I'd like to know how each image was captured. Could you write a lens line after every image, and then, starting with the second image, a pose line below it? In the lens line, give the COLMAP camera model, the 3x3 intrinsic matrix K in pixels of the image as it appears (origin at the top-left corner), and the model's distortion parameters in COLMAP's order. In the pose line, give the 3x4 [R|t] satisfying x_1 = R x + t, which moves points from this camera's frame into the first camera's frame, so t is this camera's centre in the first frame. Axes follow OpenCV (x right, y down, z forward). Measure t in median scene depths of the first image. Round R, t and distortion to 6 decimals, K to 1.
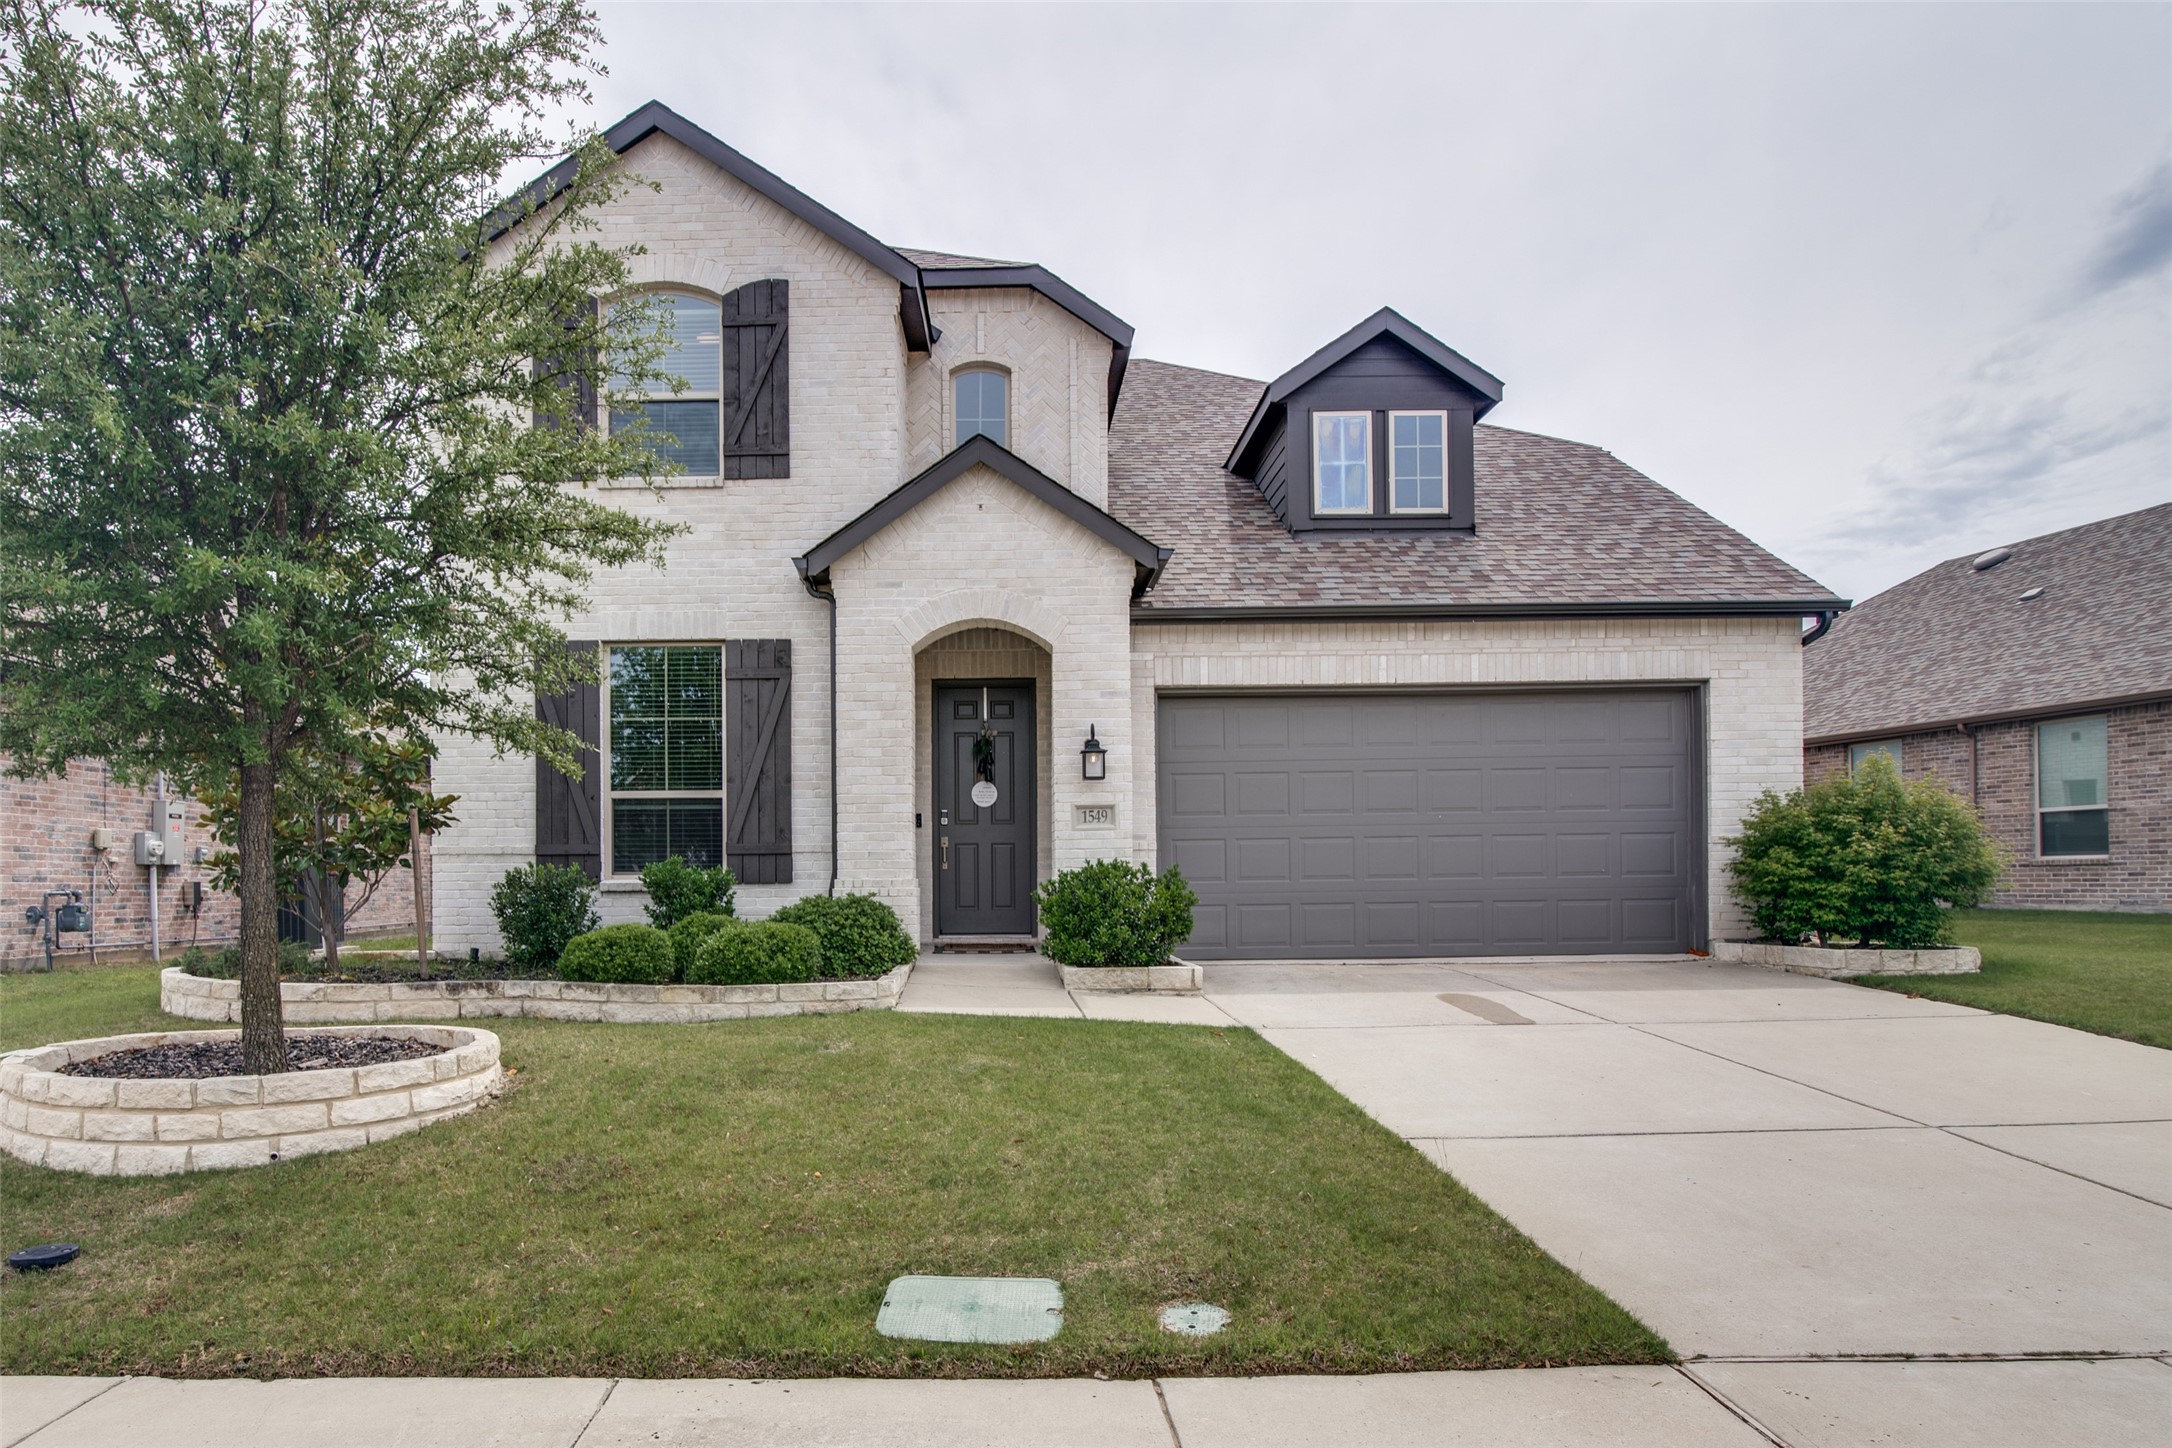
lens RADIAL K [[979.8, 0, 1086.2], [0, 979.8, 702.9], [0, 0, 1]] dist [-0.013910, 0.000359]
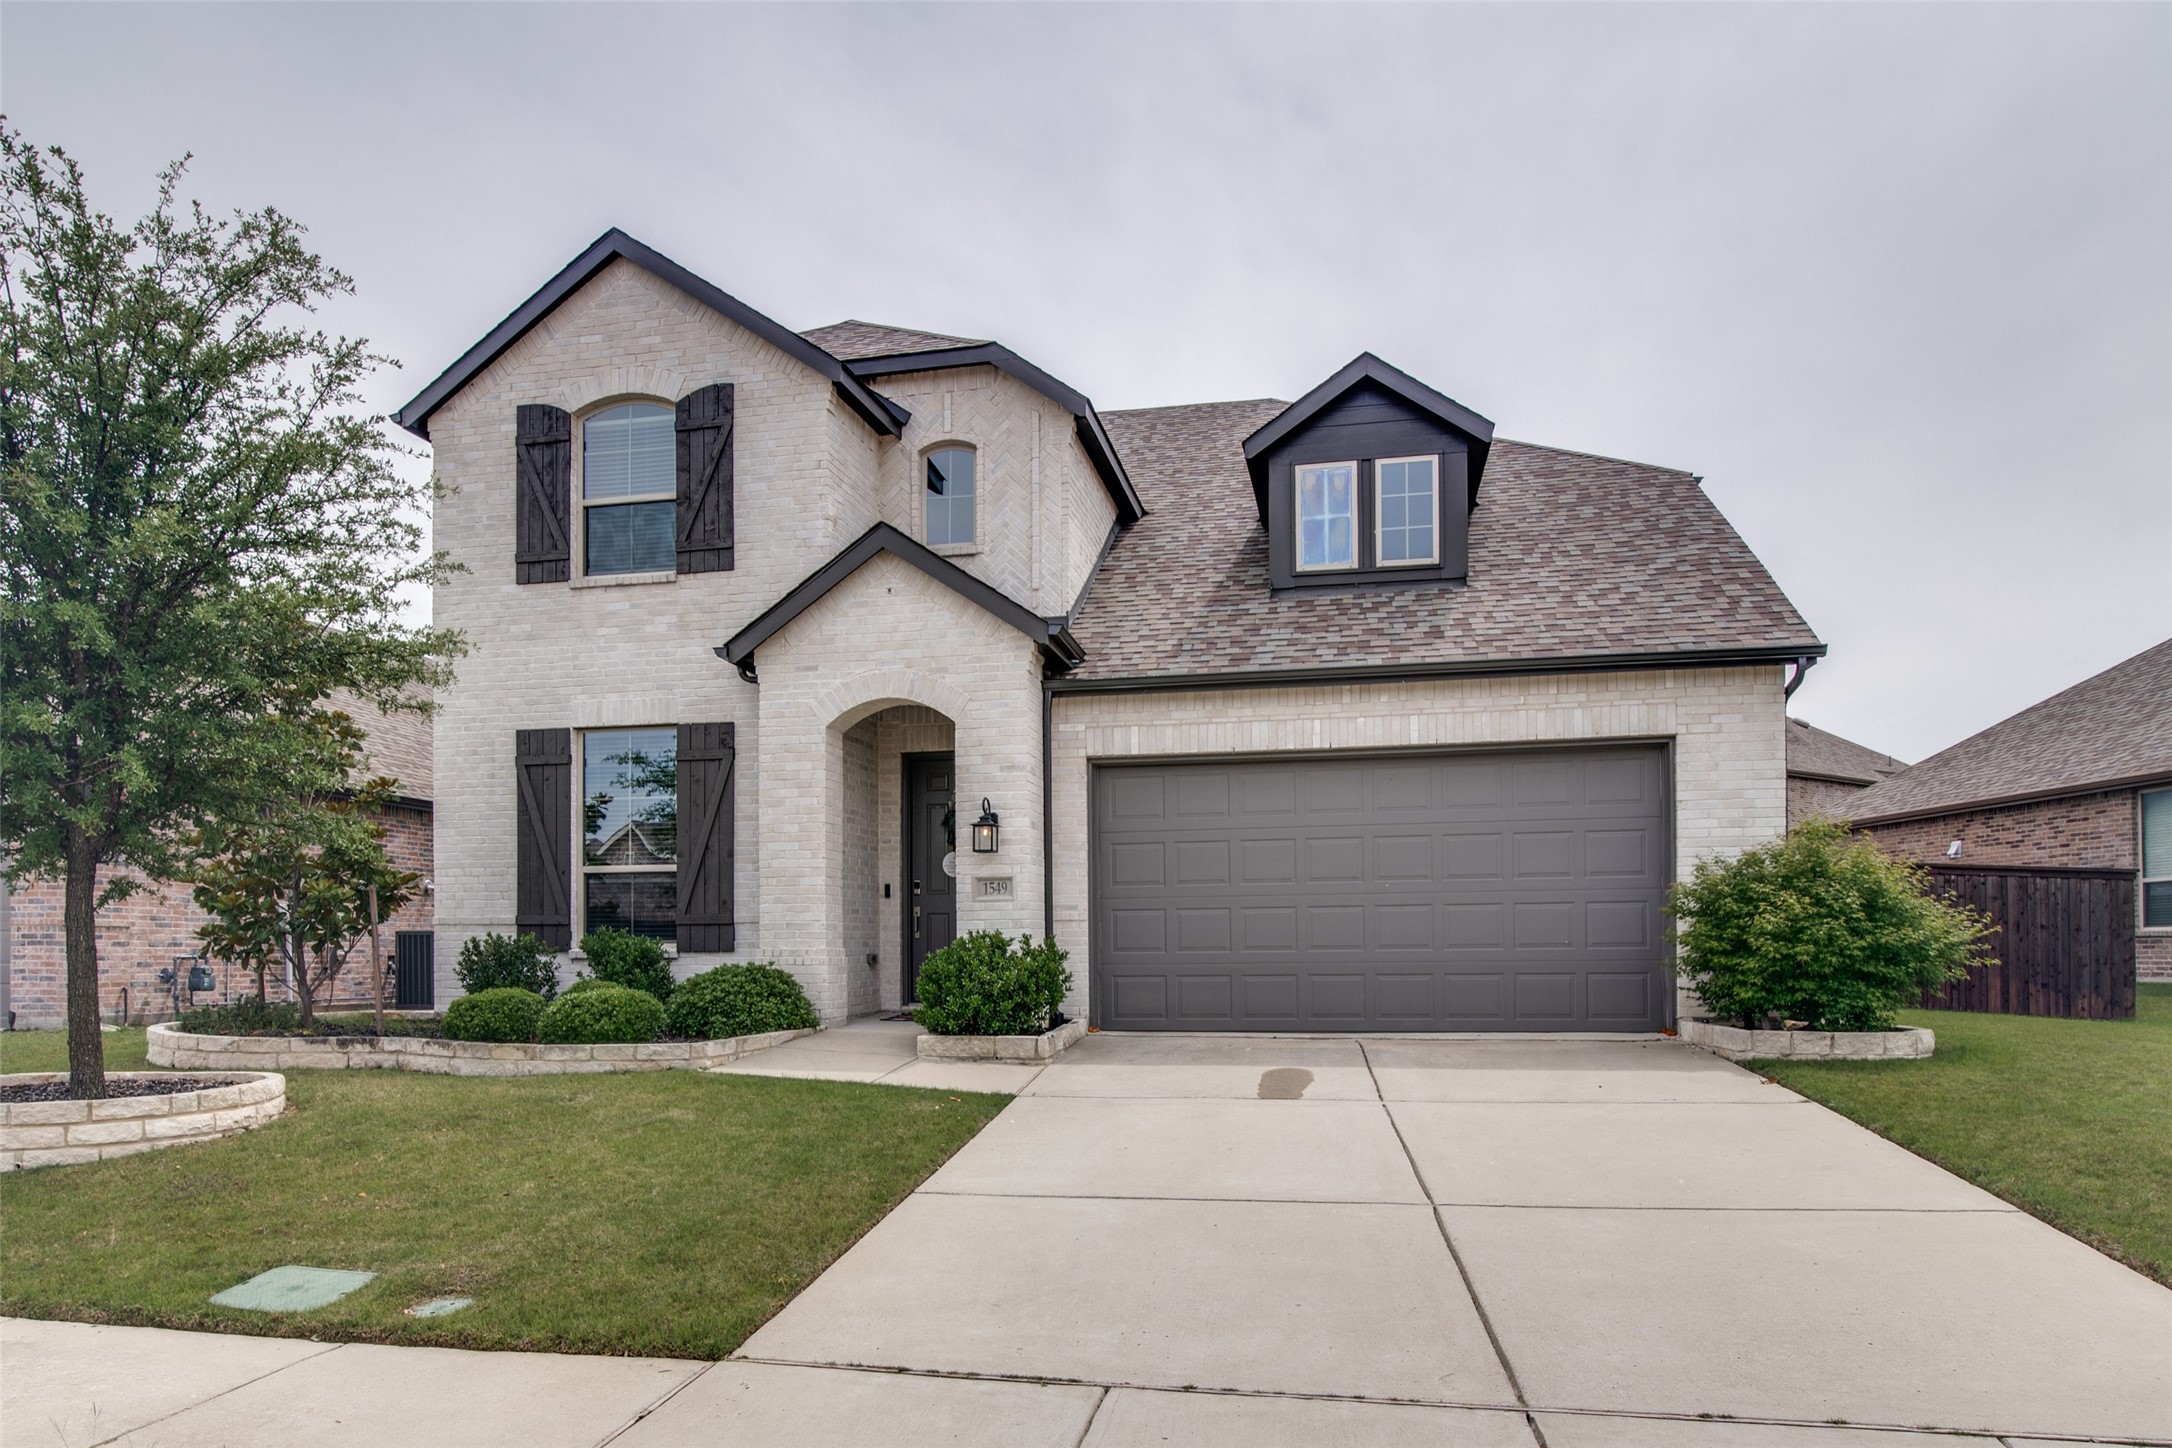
lens RADIAL K [[1030.1, 0, 1117.8], [0, 1030.1, 749.4], [0, 0, 1]] dist [-0.015312, 0.001560]
pose [[0.988802, -0.024751, -0.147169, 0.265693], [0.023372, 0.999665, -0.011092, -0.012573], [0.147394, 0.007528, 0.989049, -0.040648]]
